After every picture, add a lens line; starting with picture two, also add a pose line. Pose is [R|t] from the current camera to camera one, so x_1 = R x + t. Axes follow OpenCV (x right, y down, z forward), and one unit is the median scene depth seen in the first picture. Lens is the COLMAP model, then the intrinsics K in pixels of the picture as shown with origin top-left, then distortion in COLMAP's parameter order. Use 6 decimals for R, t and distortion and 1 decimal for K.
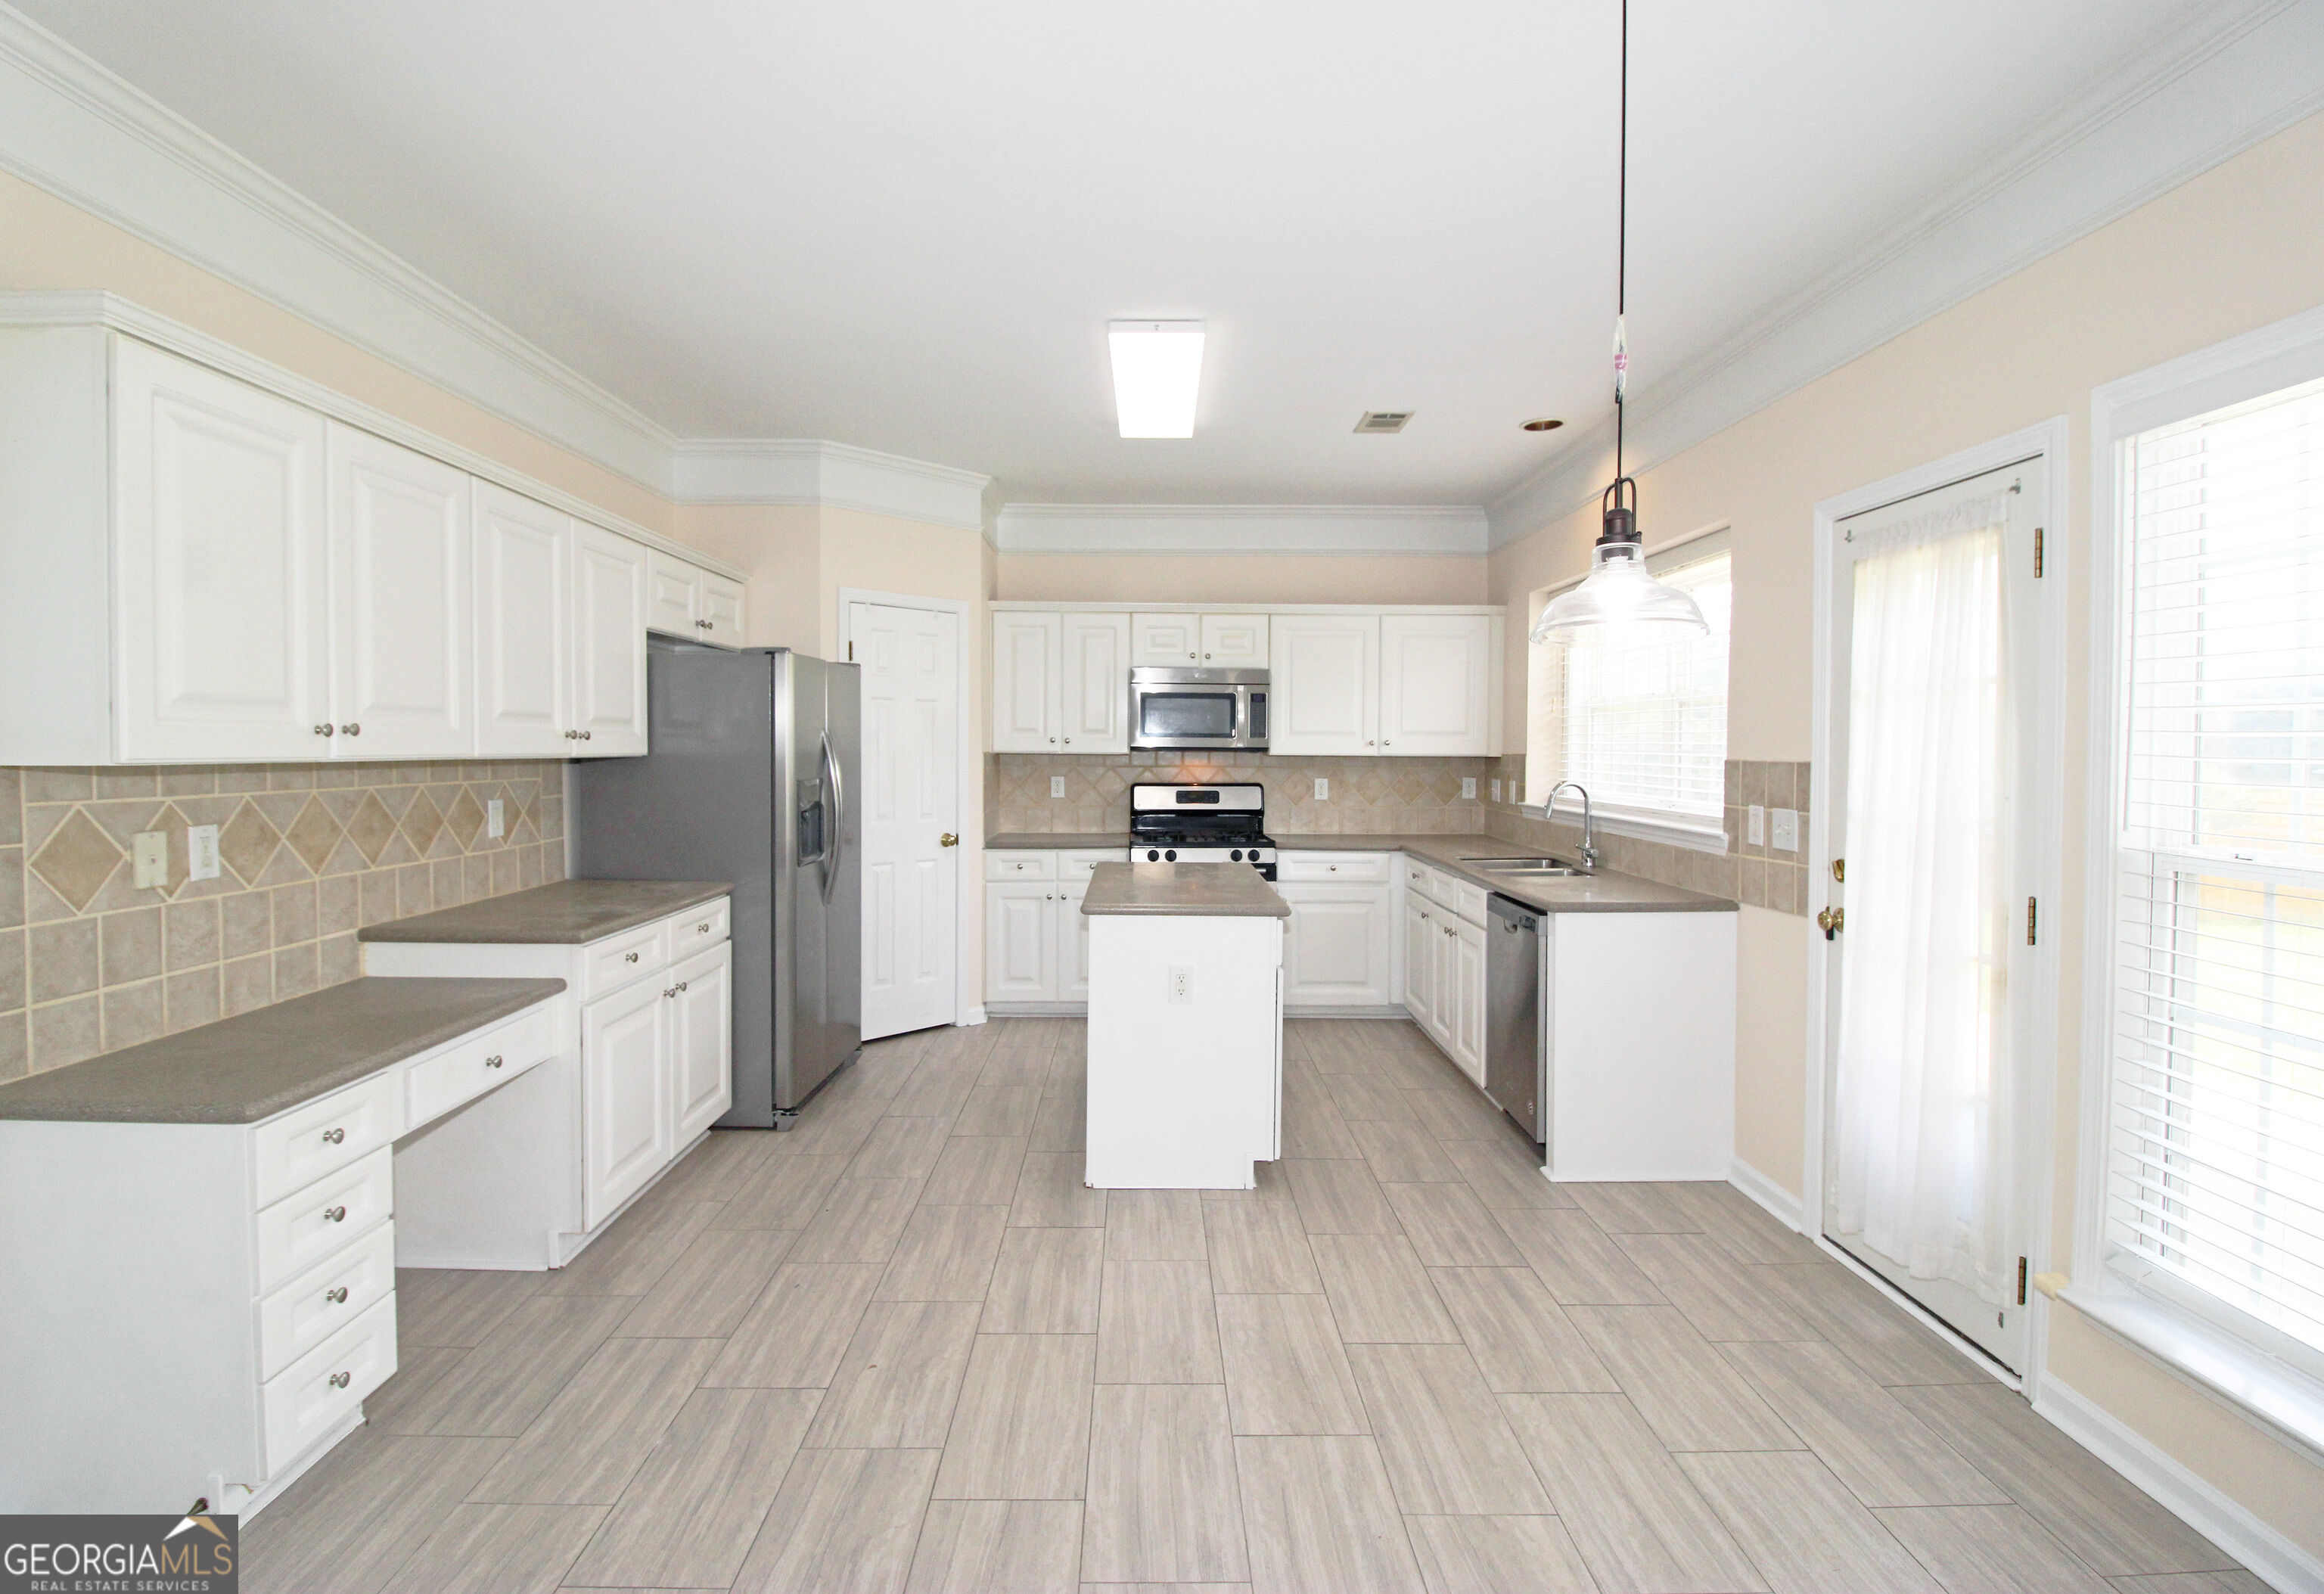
lens RADIAL K [[1182.9, 0, 1257.2], [0, 1182.9, 754.3], [0, 0, 1]] dist [-0.037509, 0.000175]
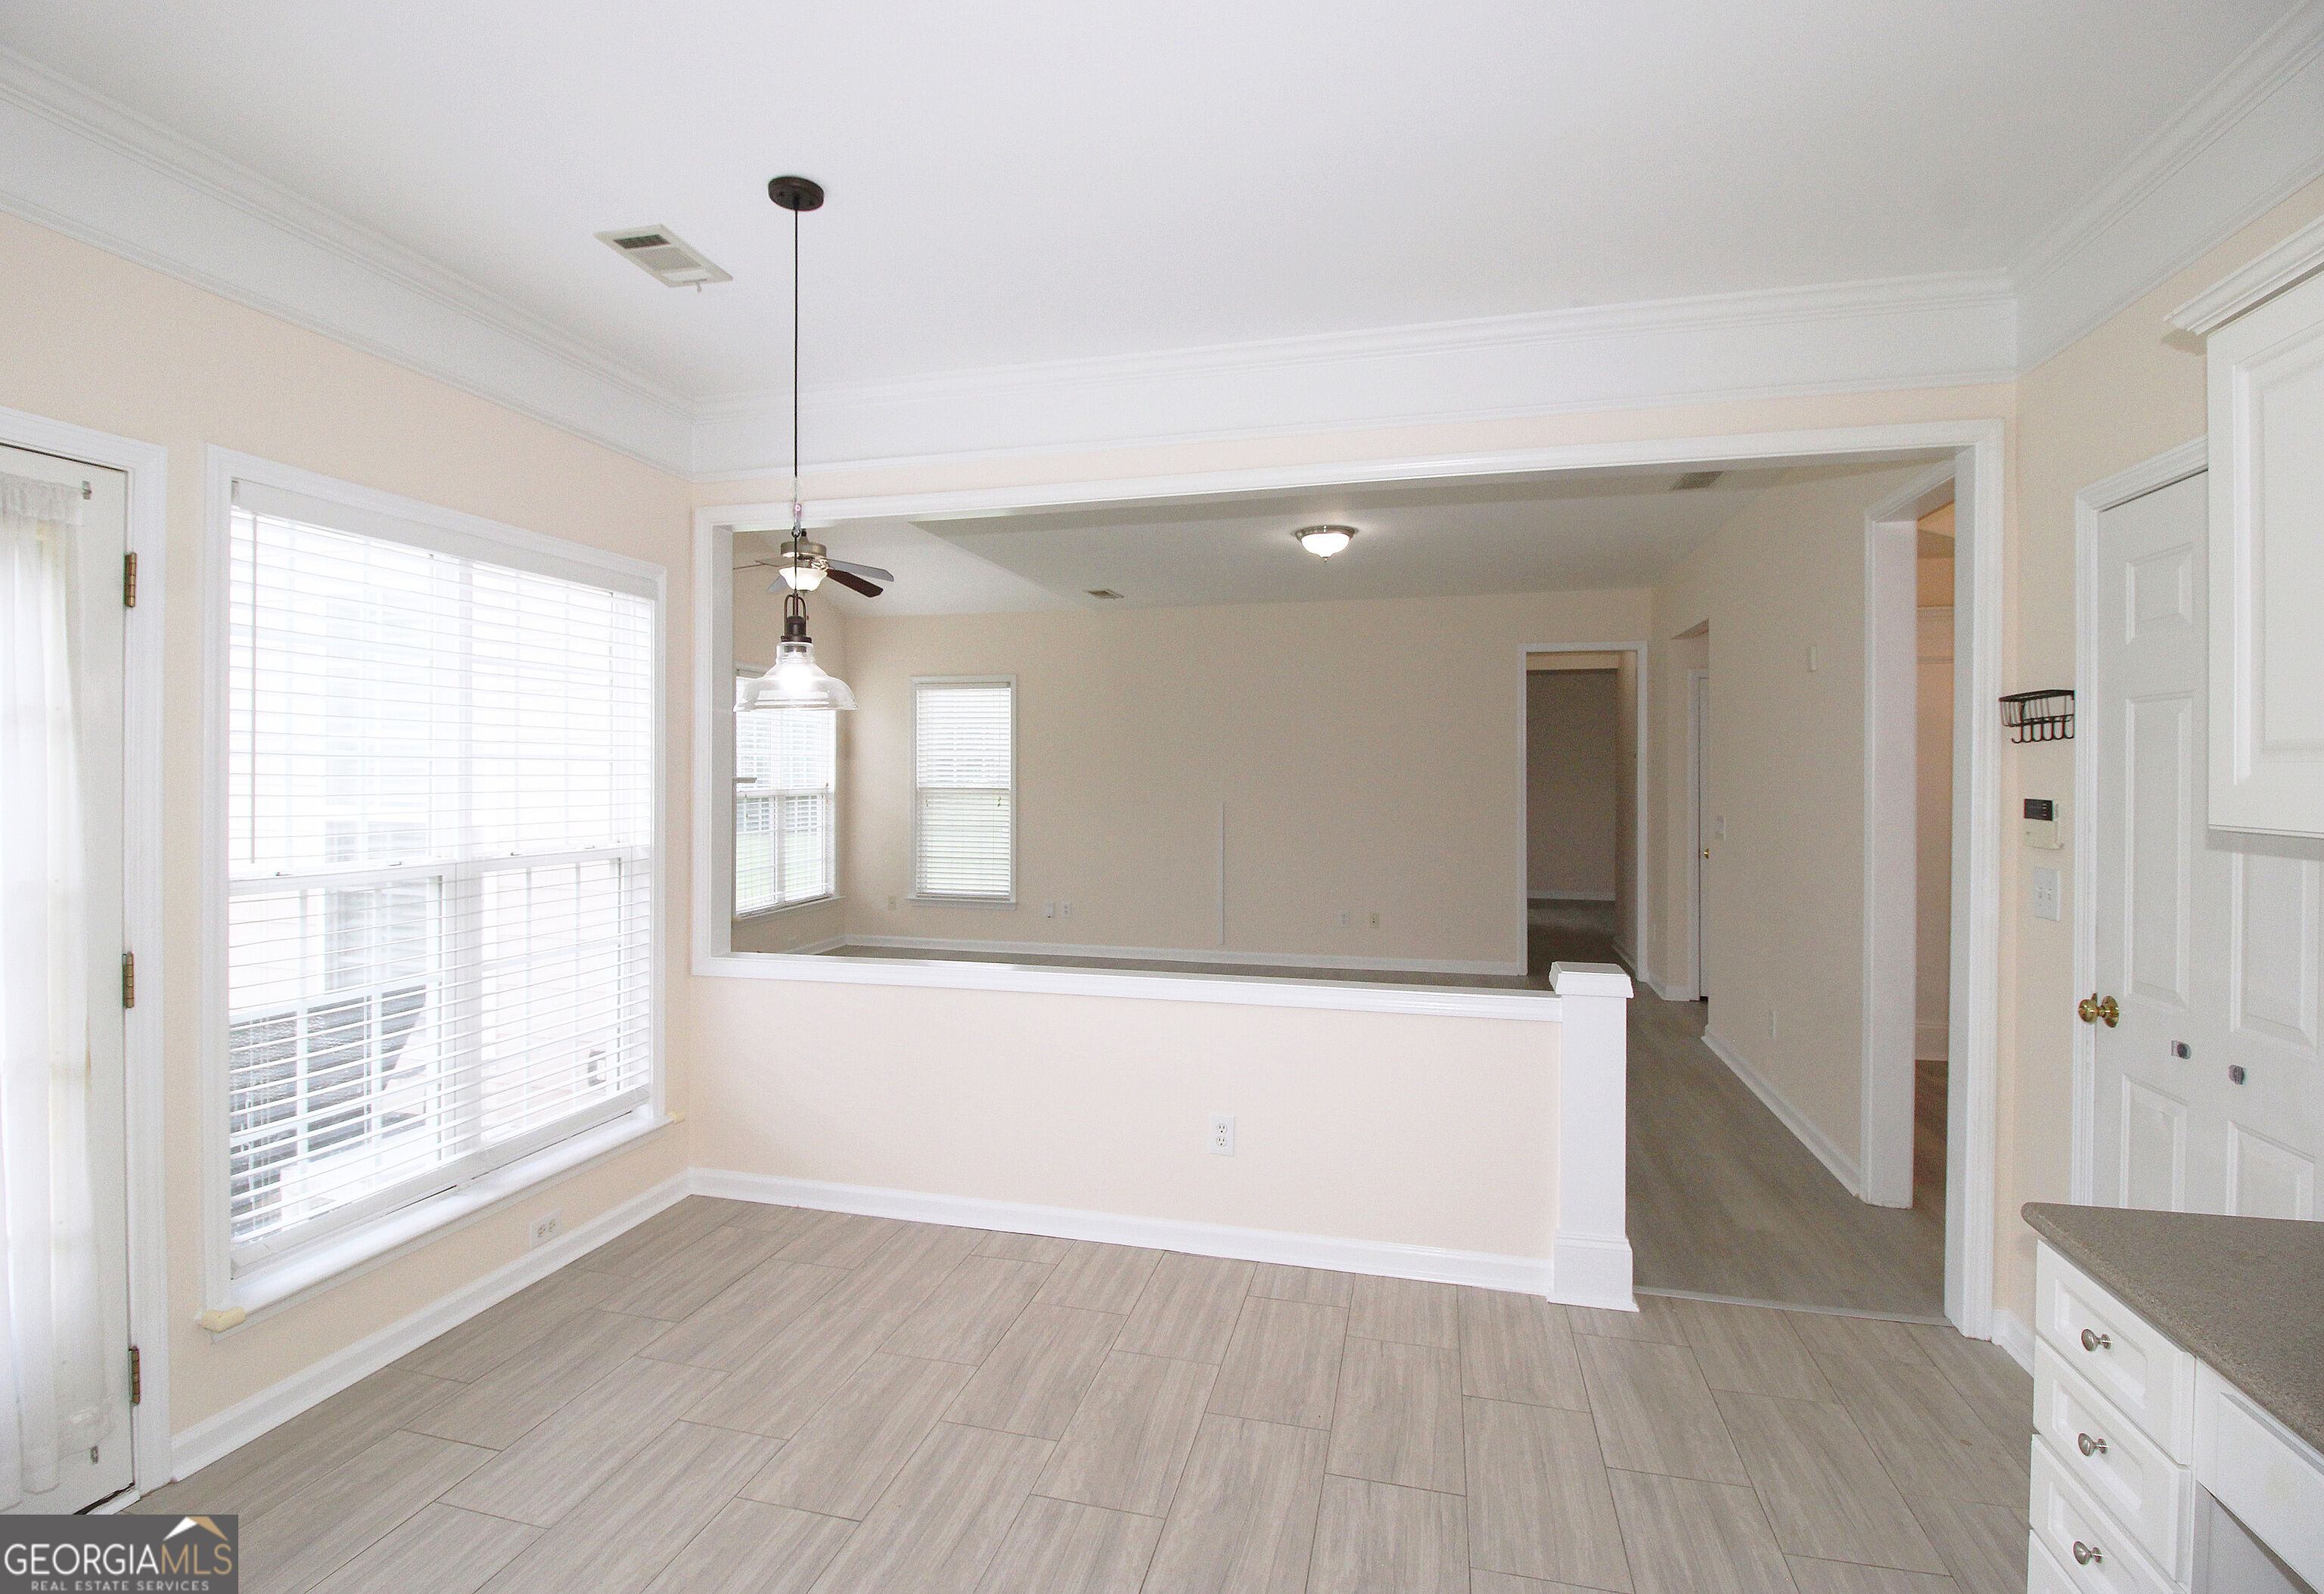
lens RADIAL K [[1182.9, 0, 1160.4], [0, 1182.9, 784.1], [0, 0, 1]] dist [-0.037509, 0.000175]
pose [[-0.949377, -0.012411, 0.313893, -0.071450], [-0.006756, 0.999795, 0.019096, -0.006517], [-0.314066, 0.016009, -0.949266, 0.296625]]
